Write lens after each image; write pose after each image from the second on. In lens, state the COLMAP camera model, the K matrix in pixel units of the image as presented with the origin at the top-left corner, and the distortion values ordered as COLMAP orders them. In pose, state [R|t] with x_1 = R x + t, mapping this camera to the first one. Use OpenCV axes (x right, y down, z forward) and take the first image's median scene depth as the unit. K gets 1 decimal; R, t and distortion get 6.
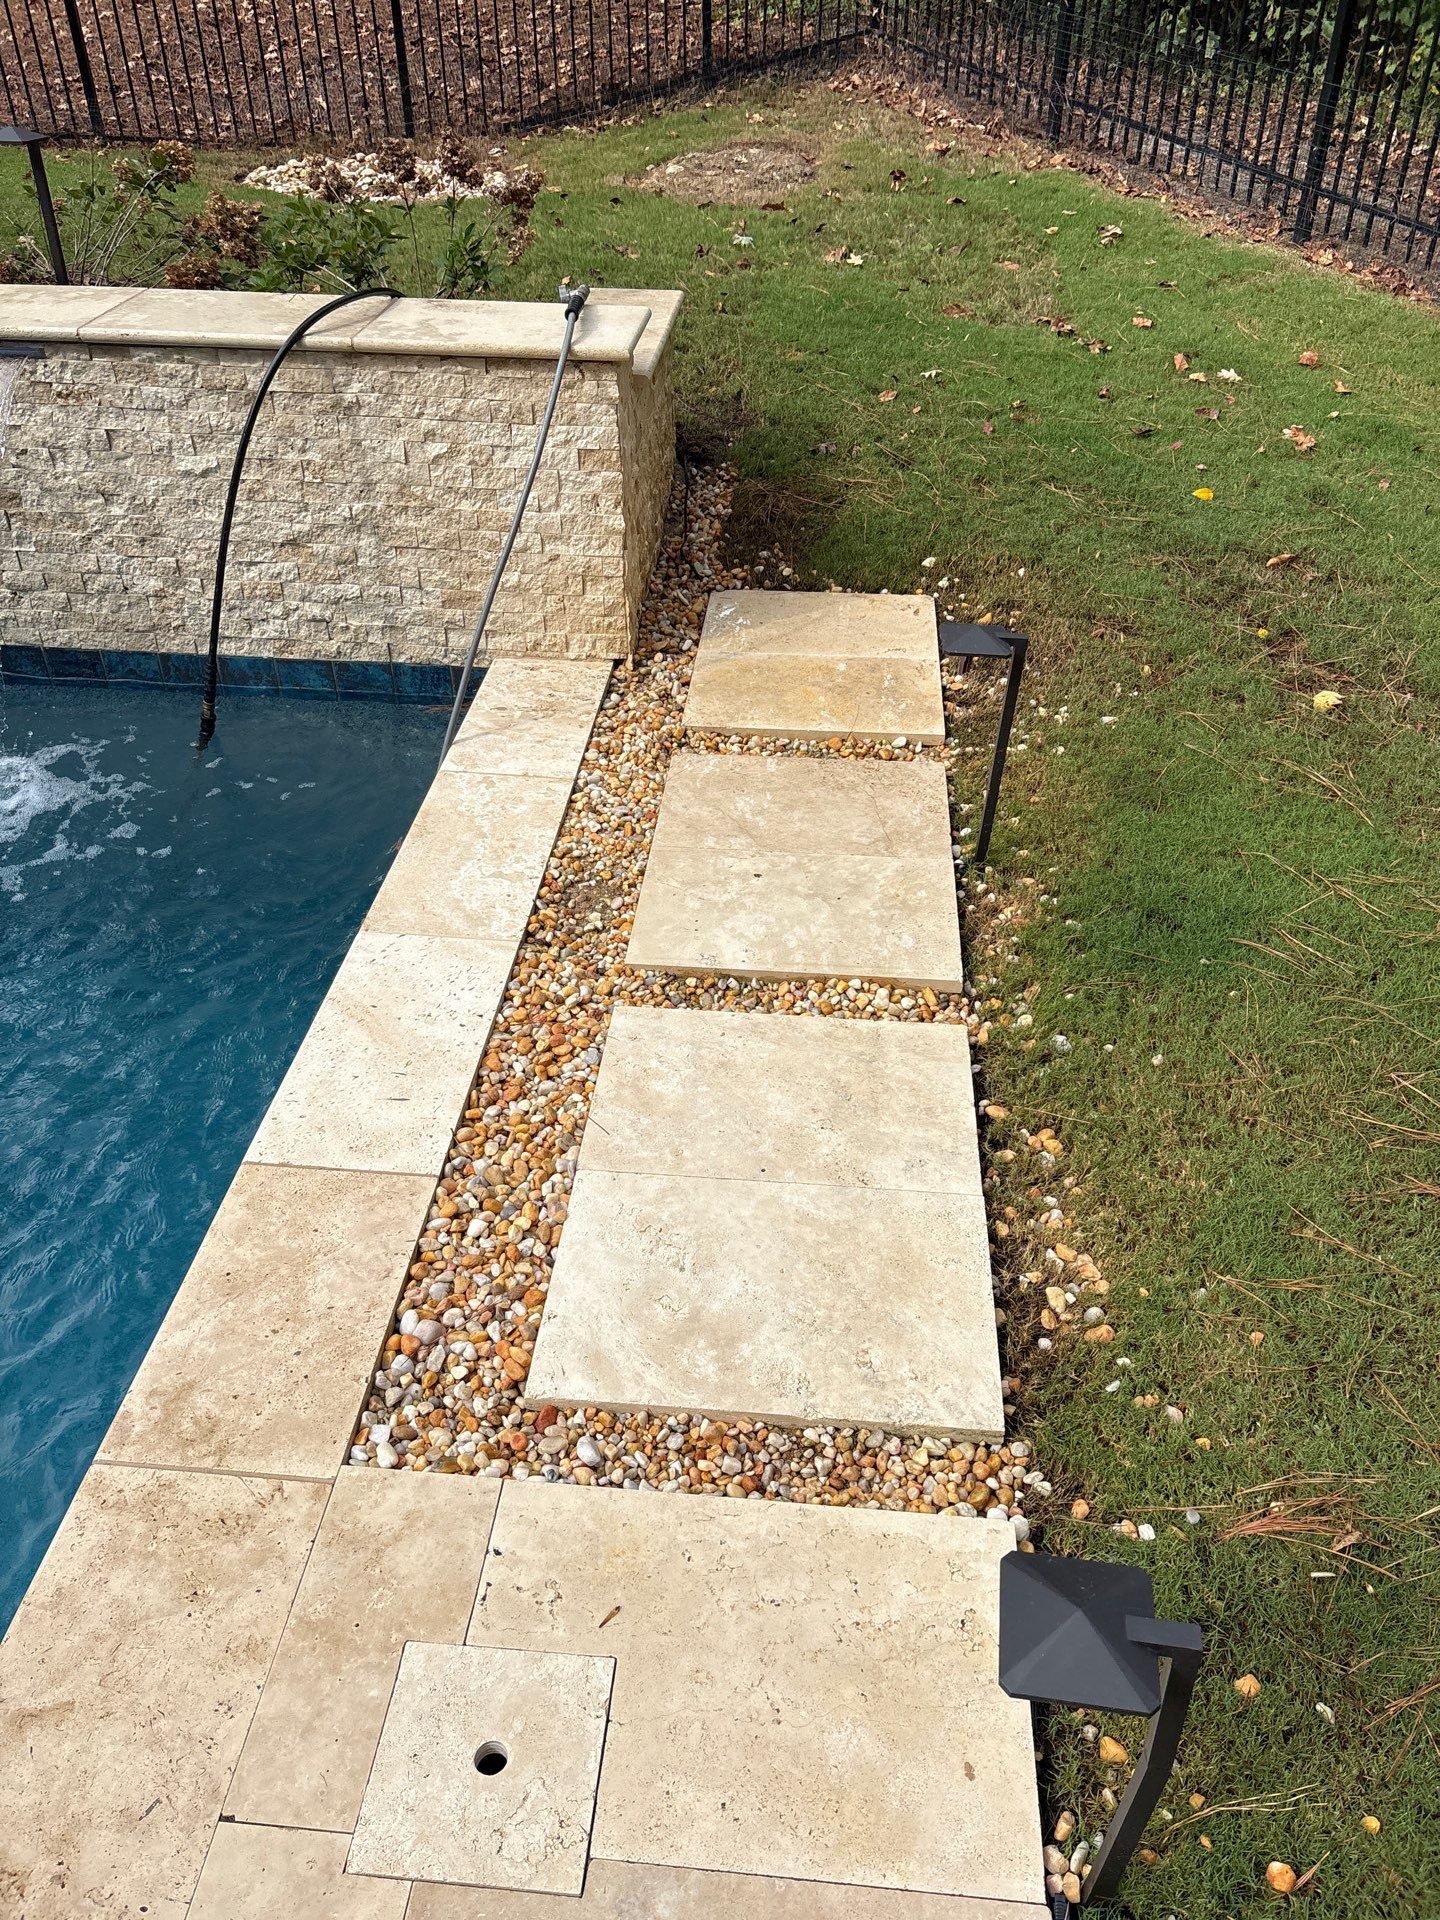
lens RADIAL K [[1457.7, 0, 719.9], [0, 1457.7, 999.1], [0, 0, 1]] dist [0.046450, -0.047772]
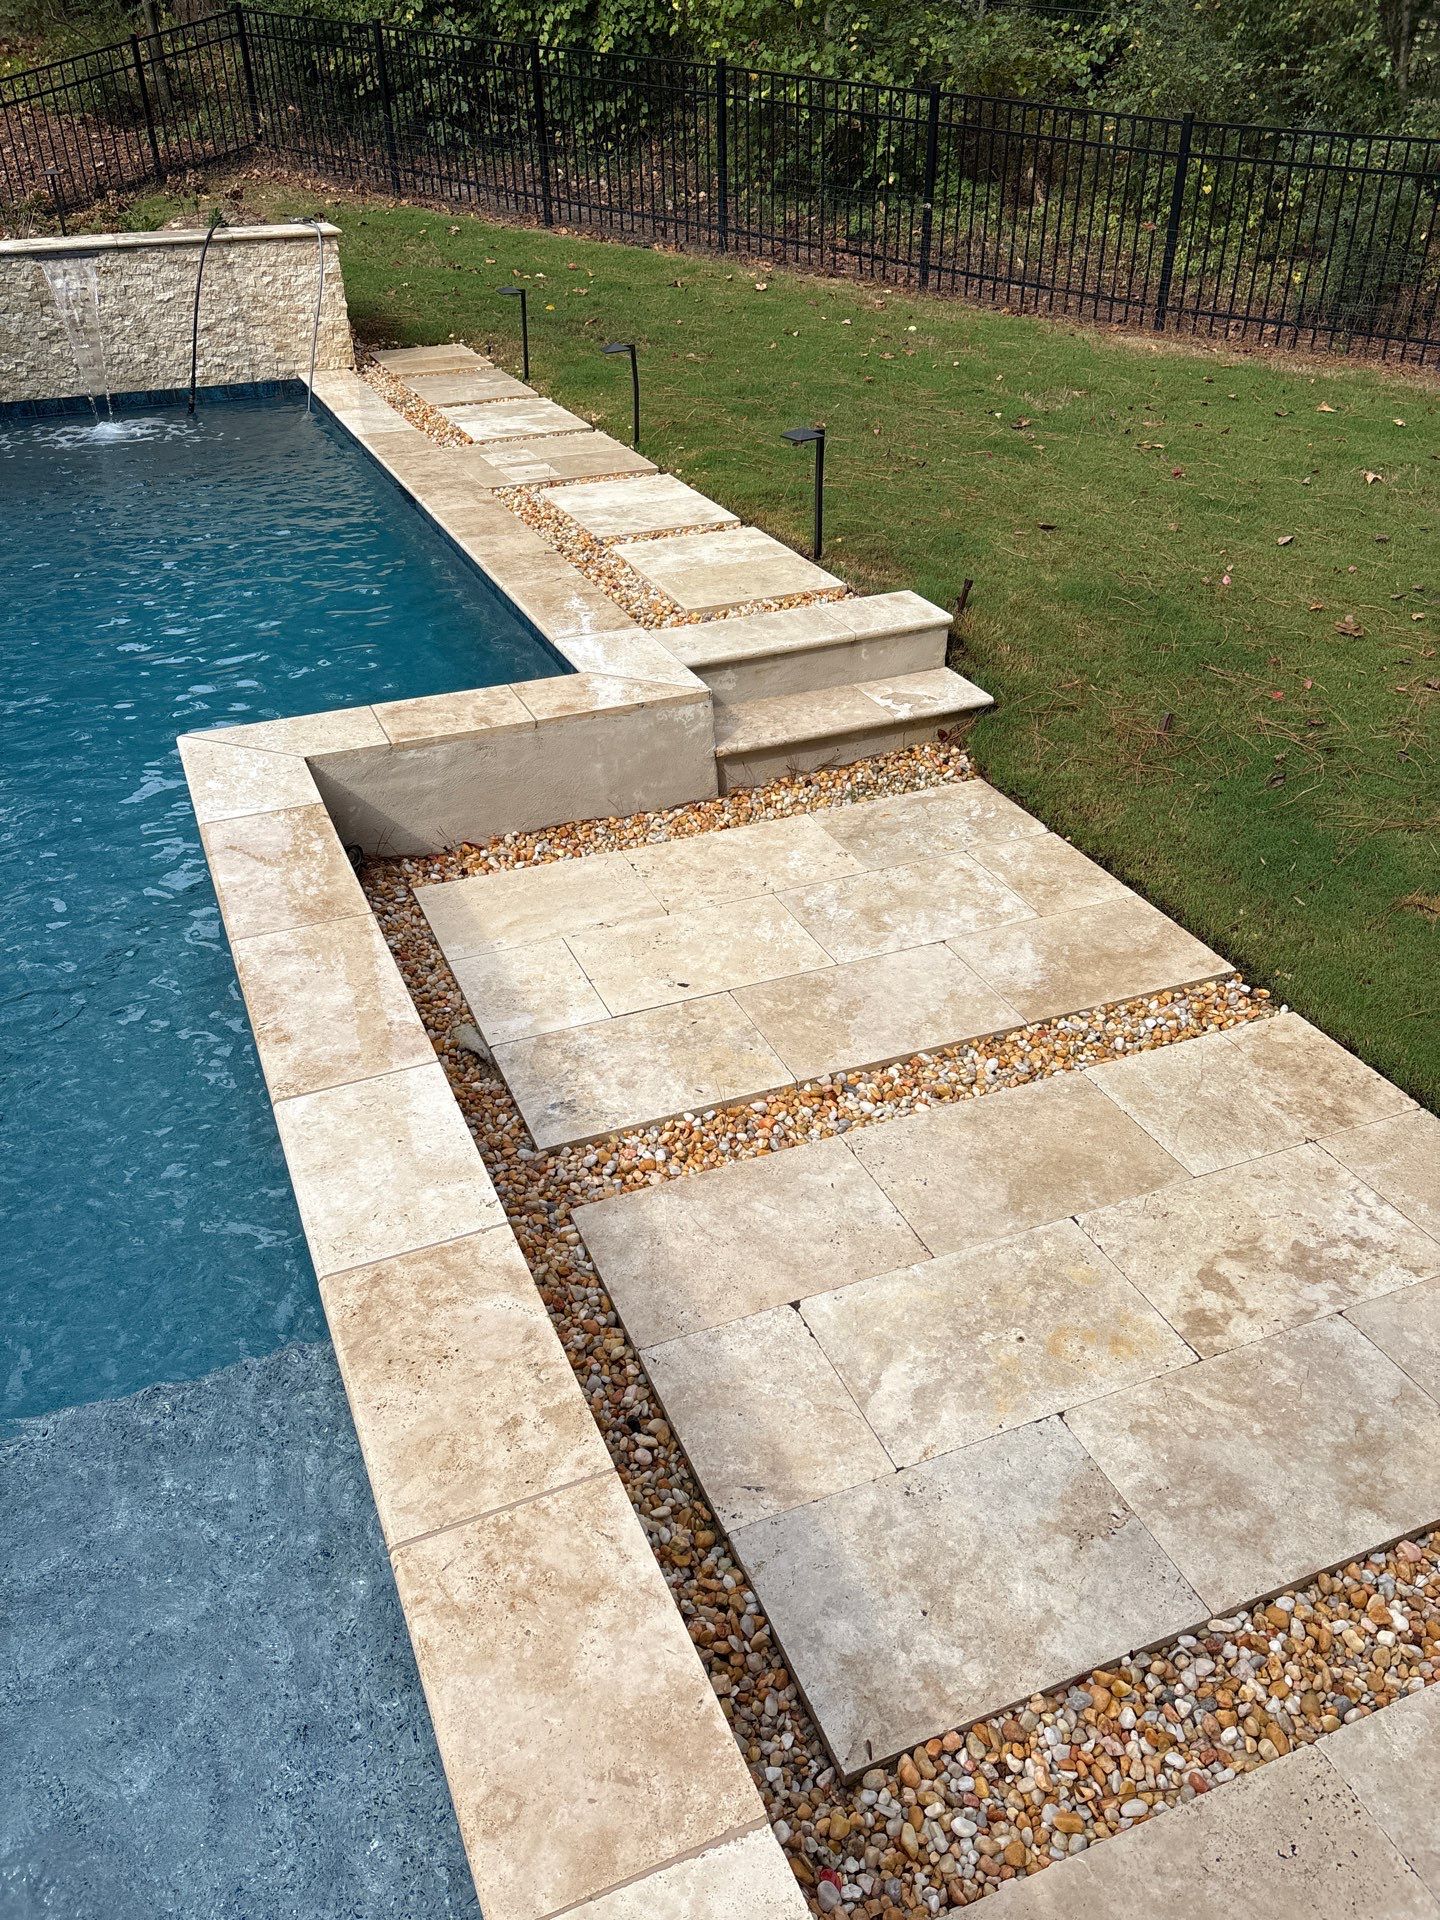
lens RADIAL K [[1457.7, 0, 716.7], [0, 1457.7, 997.3], [0, 0, 1]] dist [0.046450, -0.047772]
pose [[0.888208, -0.267741, 0.373365, -0.777210], [0.294498, 0.955529, -0.015376, 1.056494], [-0.352644, 0.123612, 0.927557, -1.442717]]
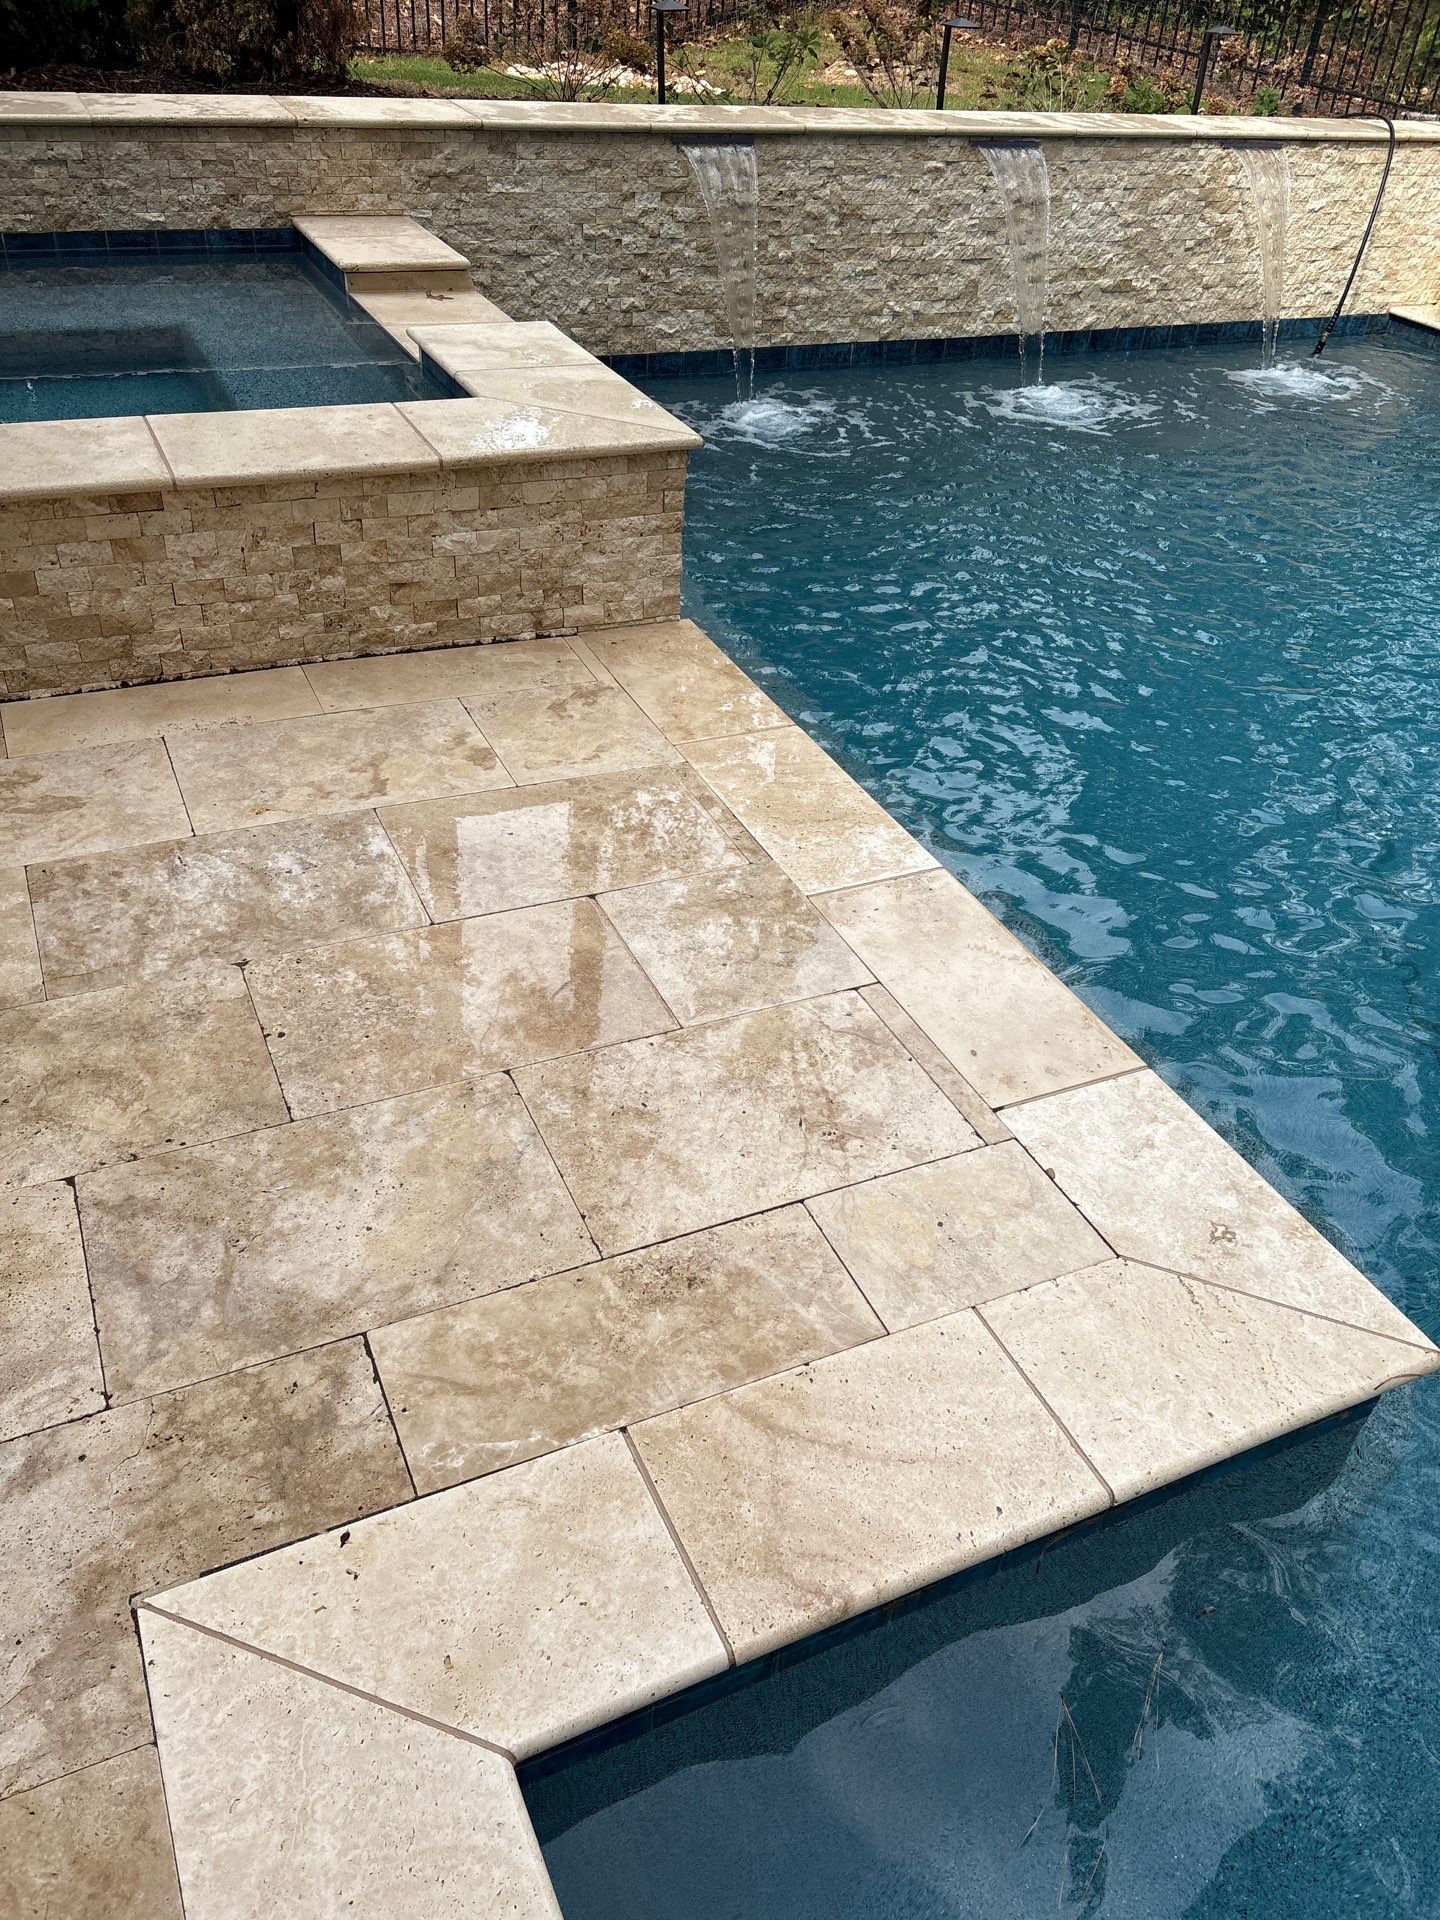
lens RADIAL K [[1457.7, 0, 732.9], [0, 1457.7, 974.1], [0, 0, 1]] dist [0.046450, -0.047772]
pose [[0.858857, -0.261586, 0.440384, -2.164755], [0.252116, 0.964293, 0.081098, 0.260310], [-0.445873, 0.041376, 0.894139, -0.344433]]
